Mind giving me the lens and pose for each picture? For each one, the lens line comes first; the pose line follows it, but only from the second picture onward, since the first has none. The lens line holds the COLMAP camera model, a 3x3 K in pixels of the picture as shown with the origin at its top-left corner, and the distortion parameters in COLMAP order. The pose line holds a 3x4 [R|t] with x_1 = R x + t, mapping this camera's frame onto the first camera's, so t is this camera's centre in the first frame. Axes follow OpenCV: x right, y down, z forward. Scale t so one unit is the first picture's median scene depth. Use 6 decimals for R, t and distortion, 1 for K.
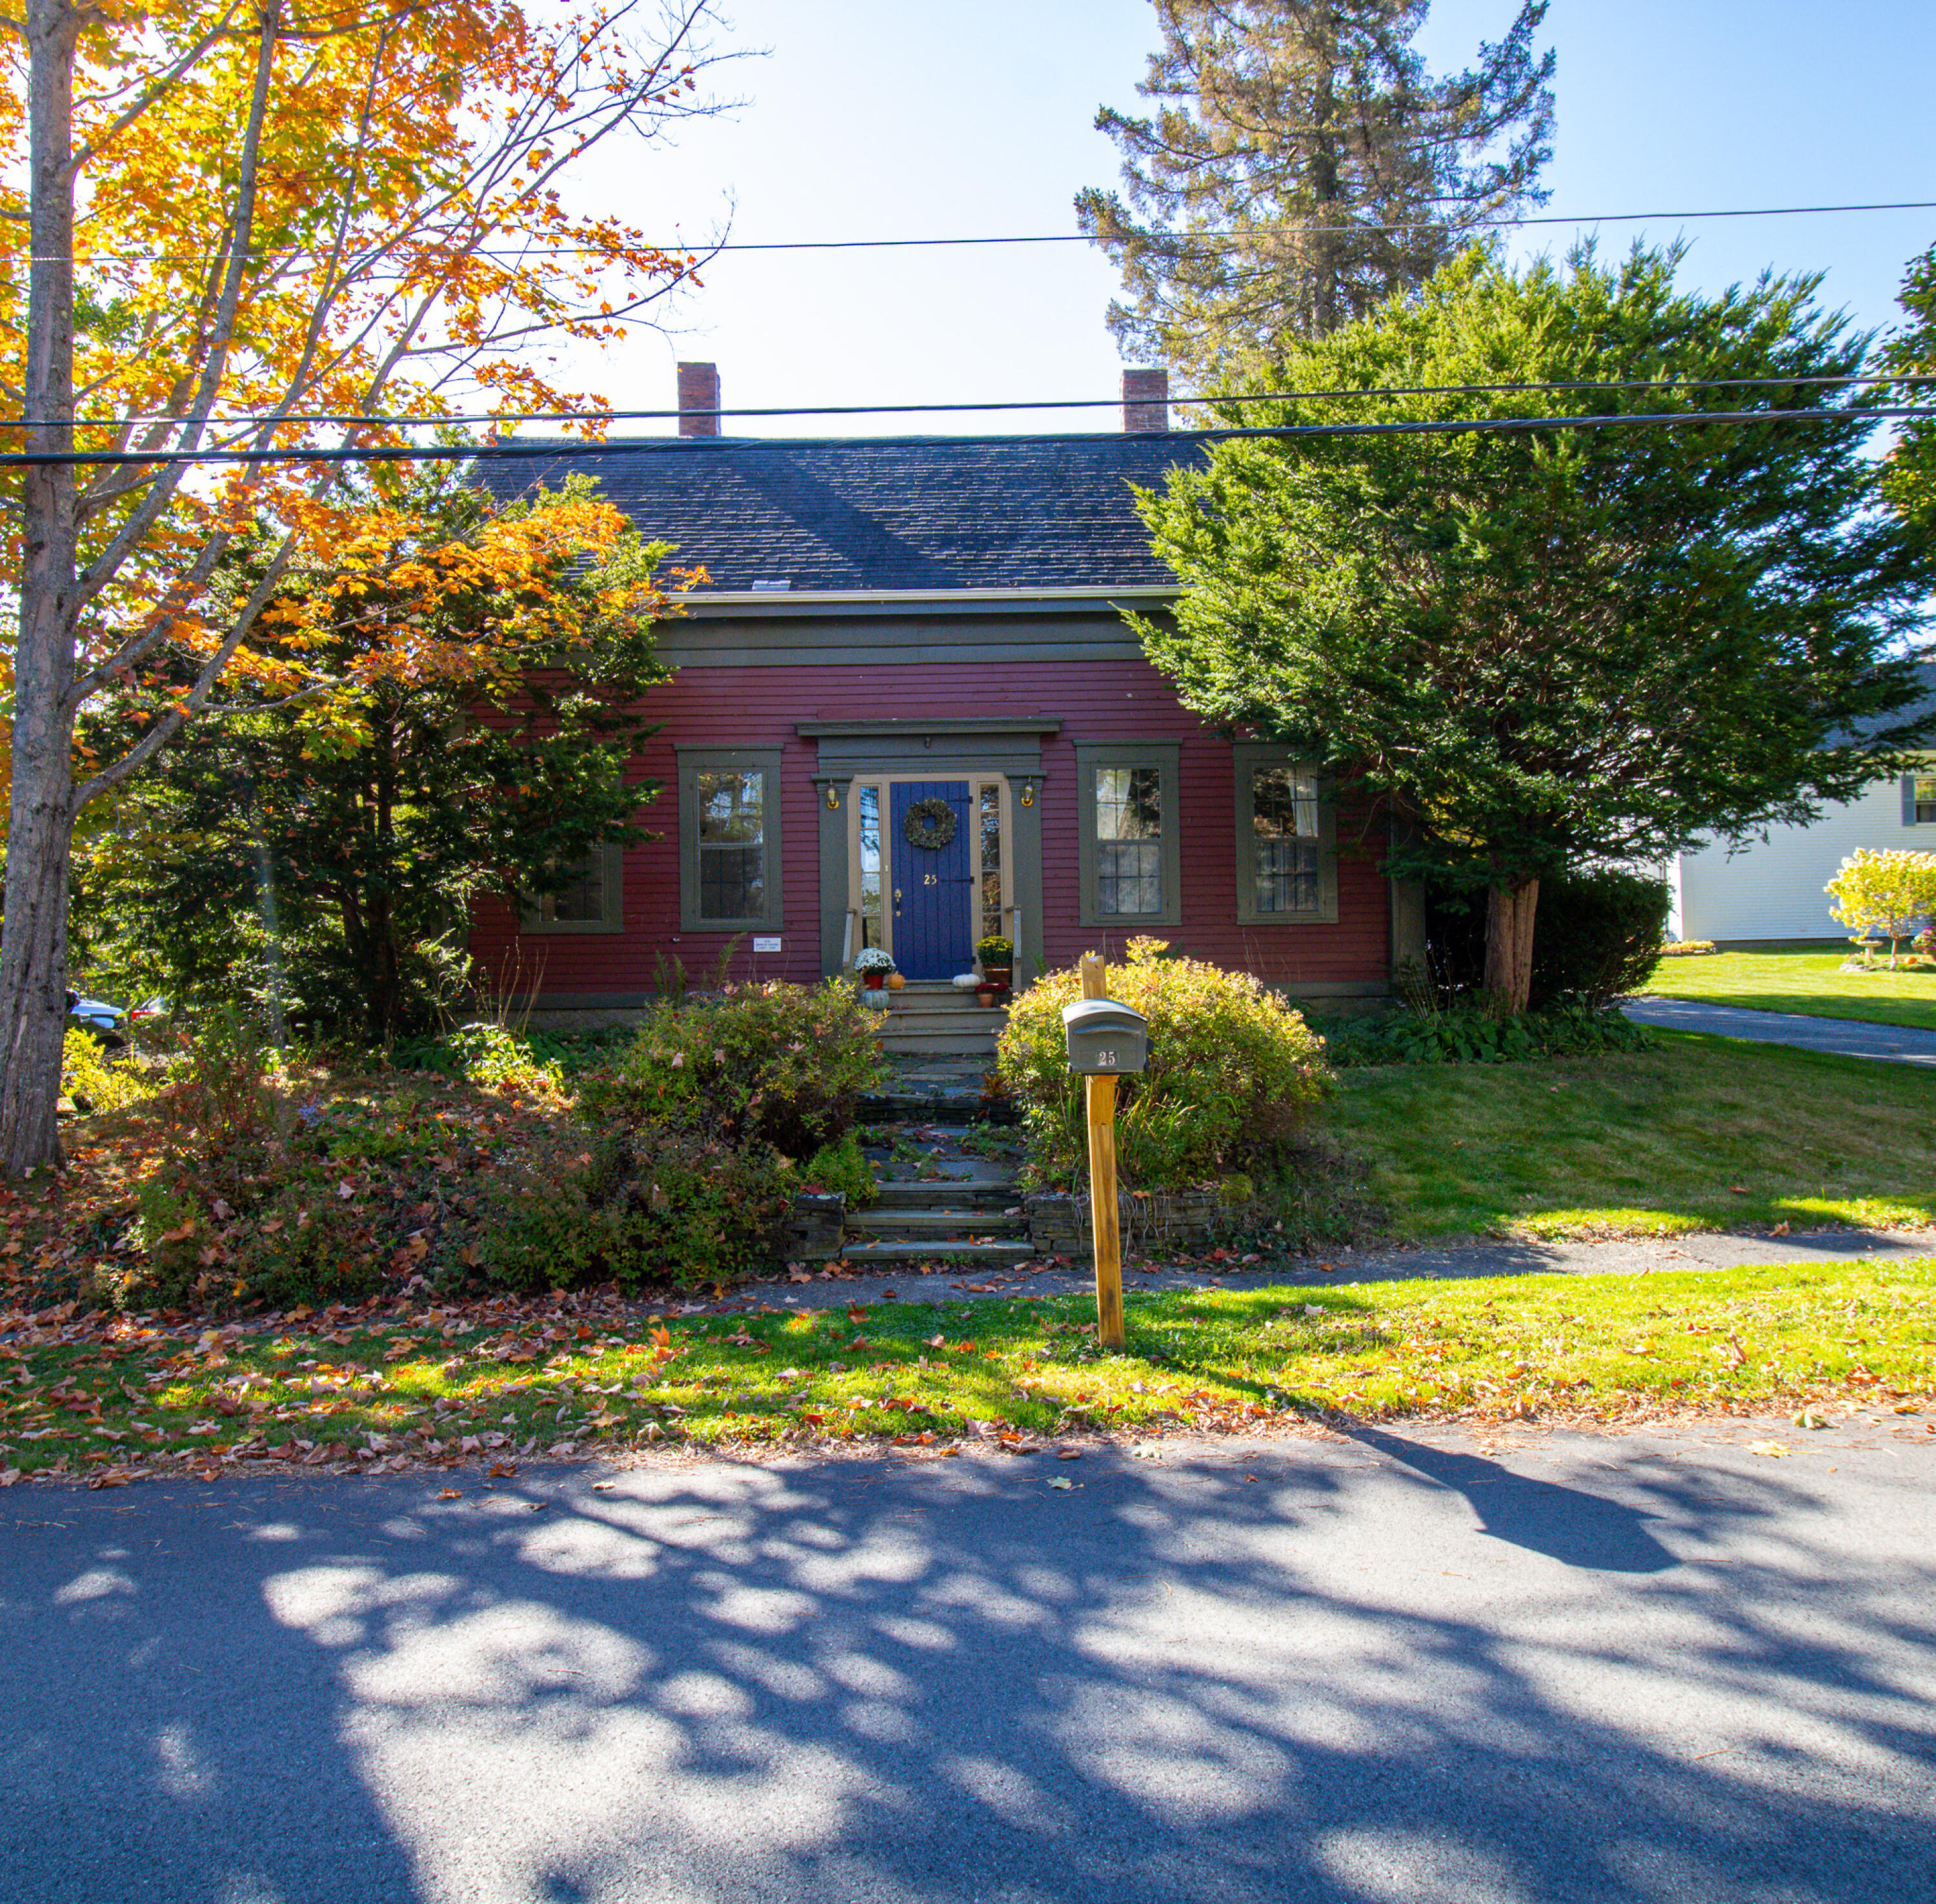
lens RADIAL K [[1594.7, 0, 957.7], [0, 1594.7, 955.7], [0, 0, 1]] dist [0.000754, -0.012576]
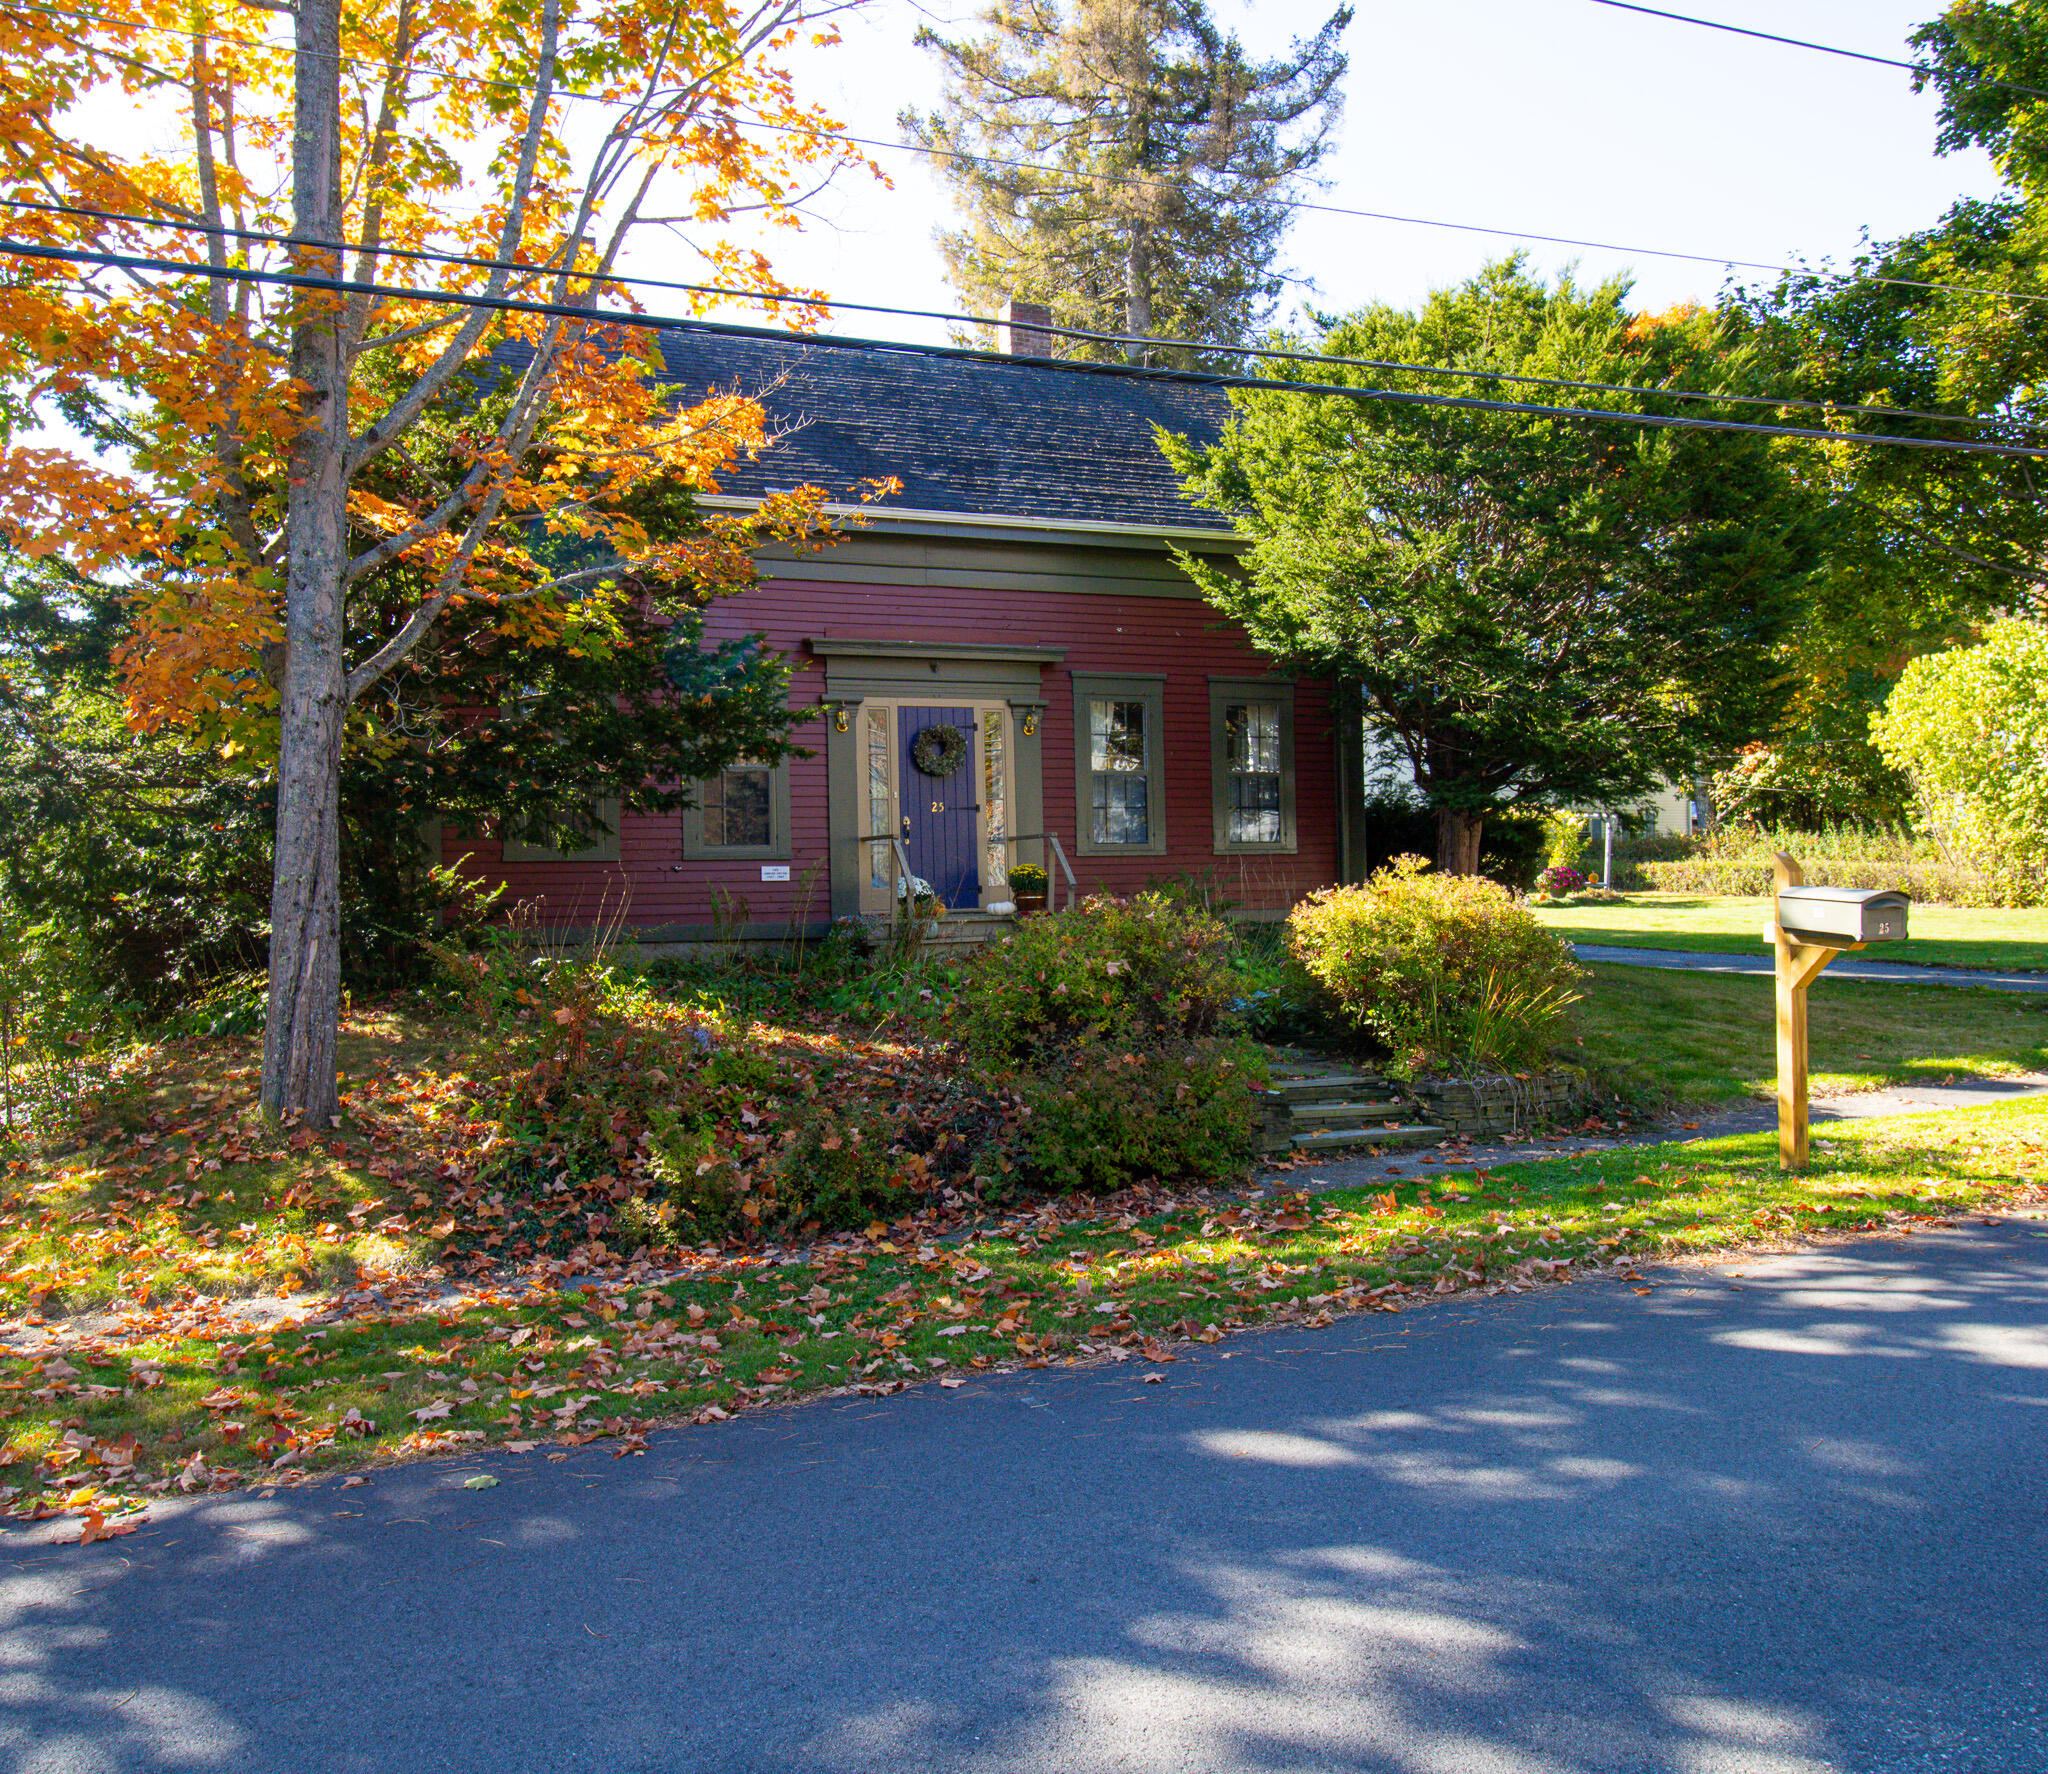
lens RADIAL K [[1734.9, 0, 1030.0], [0, 1734.9, 890.8], [0, 0, 1]] dist [0.013081, -0.003224]
pose [[0.923223, -0.003359, 0.384249, -0.375149], [0.007698, 0.999923, -0.009755, 0.014675], [-0.384187, 0.011964, 0.923178, -0.006374]]
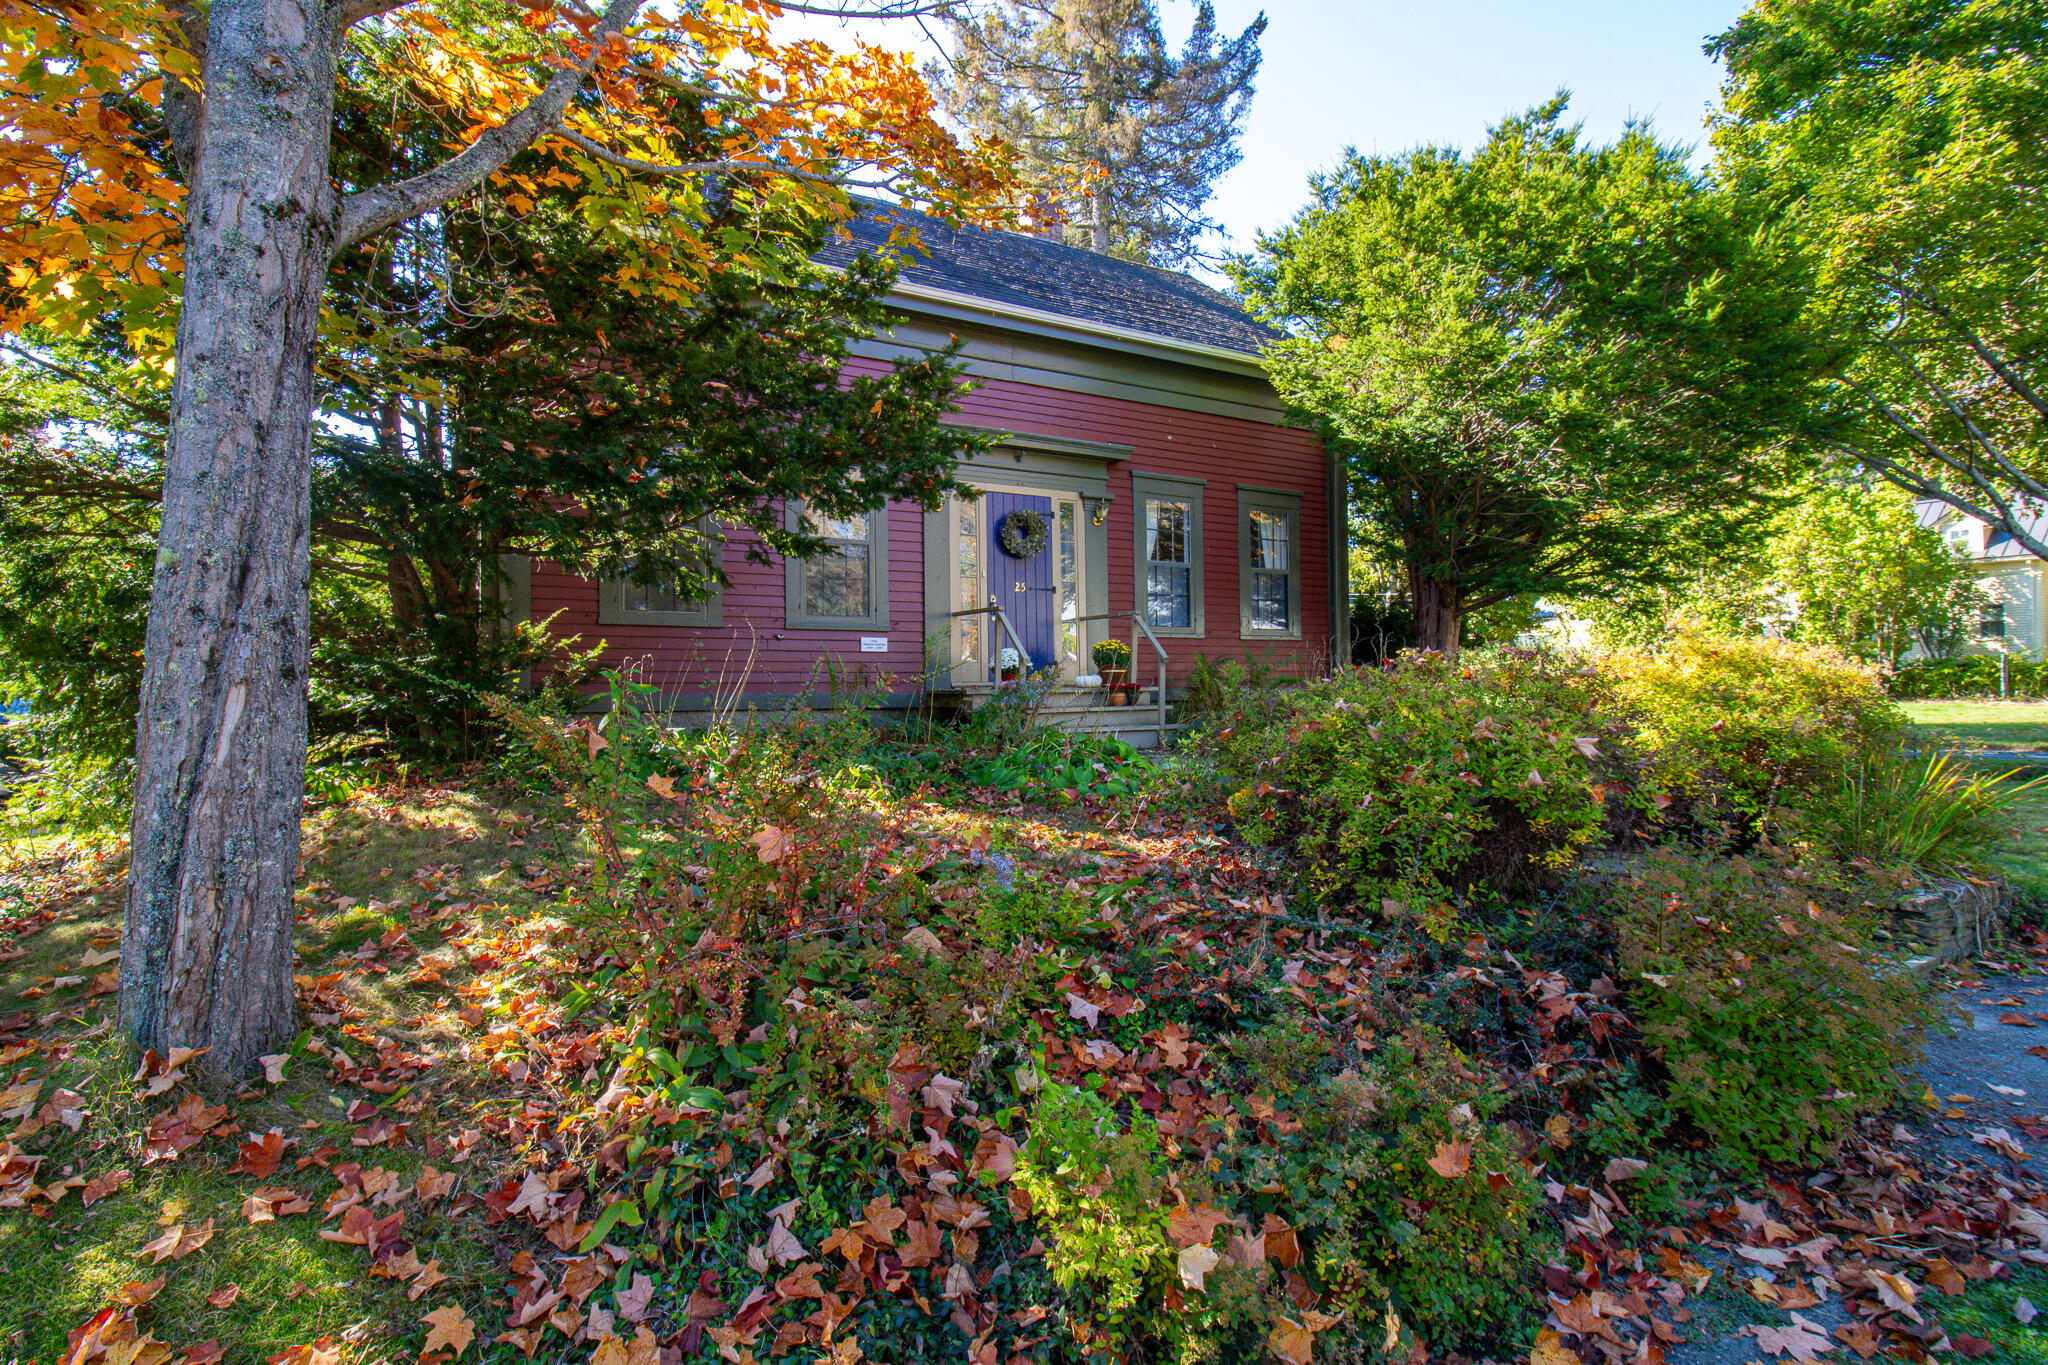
lens RADIAL K [[998.1, 0, 1030.8], [0, 998.1, 680.4], [0, 0, 1]] dist [-0.012399, -0.003330]
pose [[0.864456, 0.009937, 0.502610, -0.341551], [-0.001281, 0.999845, -0.017564, 0.025576], [-0.502706, 0.014539, 0.864335, 0.428708]]
